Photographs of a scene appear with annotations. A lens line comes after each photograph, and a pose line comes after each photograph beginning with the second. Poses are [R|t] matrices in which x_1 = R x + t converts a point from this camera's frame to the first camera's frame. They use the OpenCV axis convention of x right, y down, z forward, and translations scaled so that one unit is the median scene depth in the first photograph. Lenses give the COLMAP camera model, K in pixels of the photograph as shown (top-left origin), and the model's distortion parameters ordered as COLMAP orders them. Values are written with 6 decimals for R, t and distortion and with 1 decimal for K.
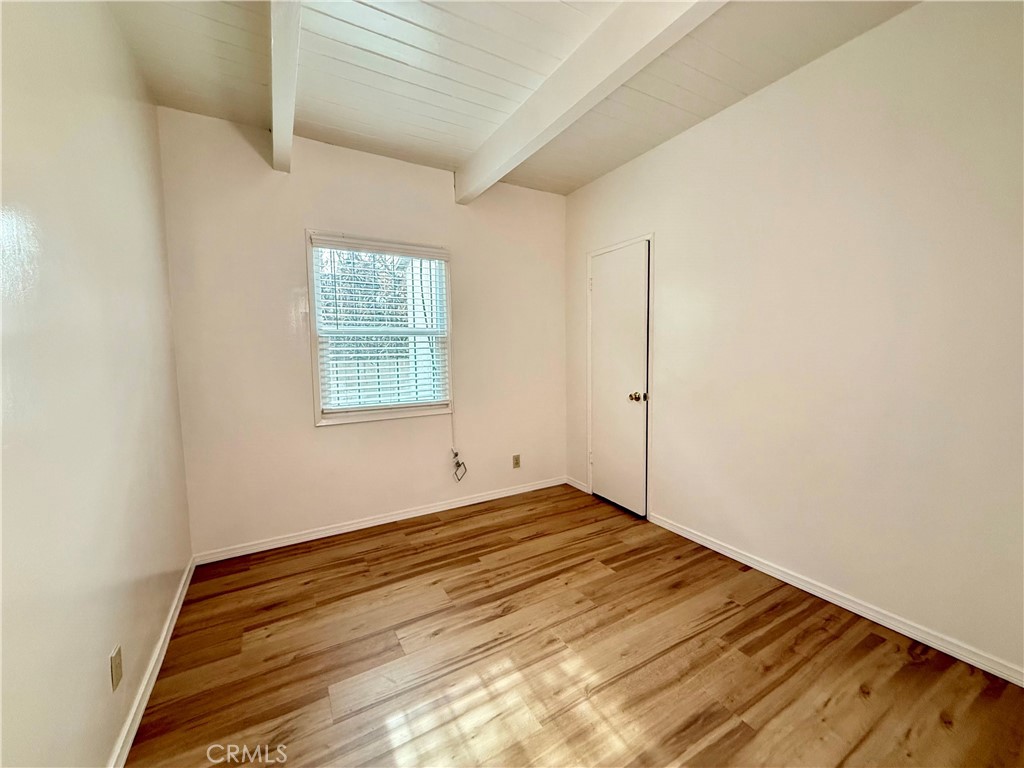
lens RADIAL K [[409.2, 0, 509.1], [0, 409.2, 383.2], [0, 0, 1]] dist [0.002246, 0.000189]
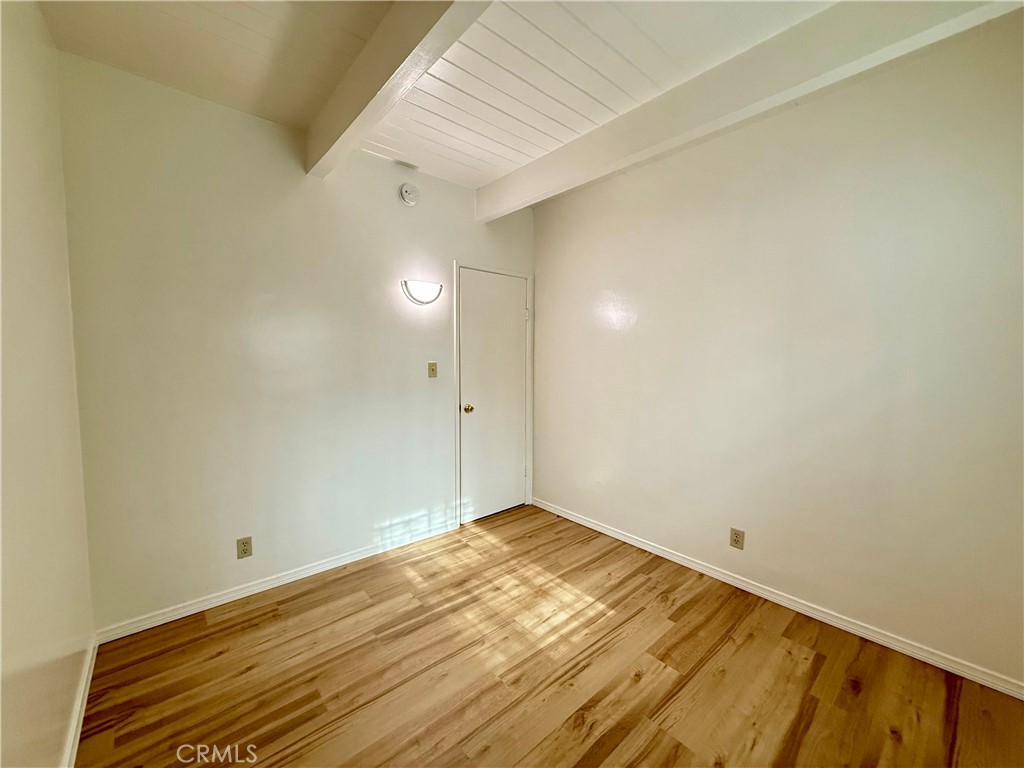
lens RADIAL K [[409.2, 0, 509.1], [0, 409.2, 383.2], [0, 0, 1]] dist [0.002246, 0.000189]
pose [[-0.983760, 0.021665, -0.178174, 0.279253], [-0.005479, 0.988600, 0.150465, -0.205135], [0.179403, 0.148998, -0.972427, 1.853008]]
